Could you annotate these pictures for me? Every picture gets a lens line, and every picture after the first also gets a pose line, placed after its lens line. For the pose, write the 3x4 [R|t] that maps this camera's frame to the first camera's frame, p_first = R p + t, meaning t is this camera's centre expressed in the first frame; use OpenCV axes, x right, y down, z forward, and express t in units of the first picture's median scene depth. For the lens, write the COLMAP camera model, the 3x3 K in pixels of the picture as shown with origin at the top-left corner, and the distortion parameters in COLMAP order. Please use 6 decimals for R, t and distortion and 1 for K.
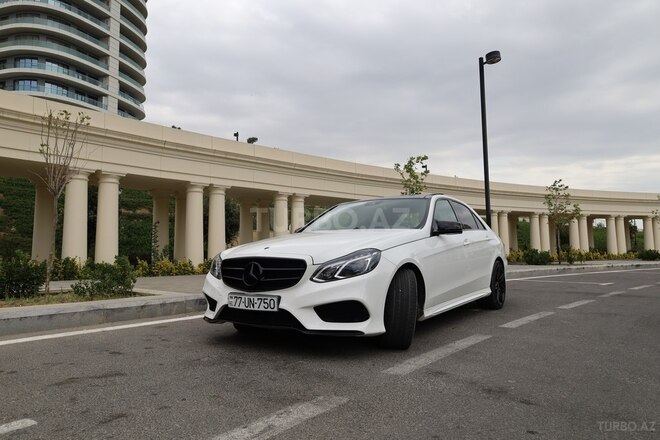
lens RADIAL K [[437.8, 0, 330.0], [0, 437.8, 220.0], [0, 0, 1]] dist [-0.021522, 0.005680]
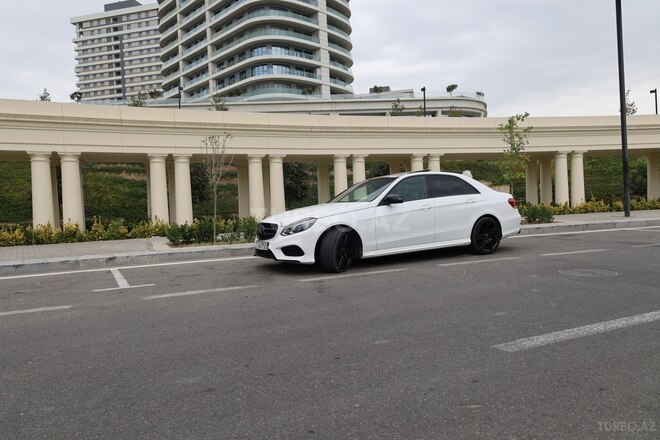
lens RADIAL K [[437.8, 0, 330.0], [0, 437.8, 220.0], [0, 0, 1]] dist [-0.021522, 0.005680]
pose [[0.879029, -0.011439, -0.476631, 0.731450], [0.067454, 0.992640, 0.100579, -0.071814], [0.471972, -0.120563, 0.873331, -0.389557]]
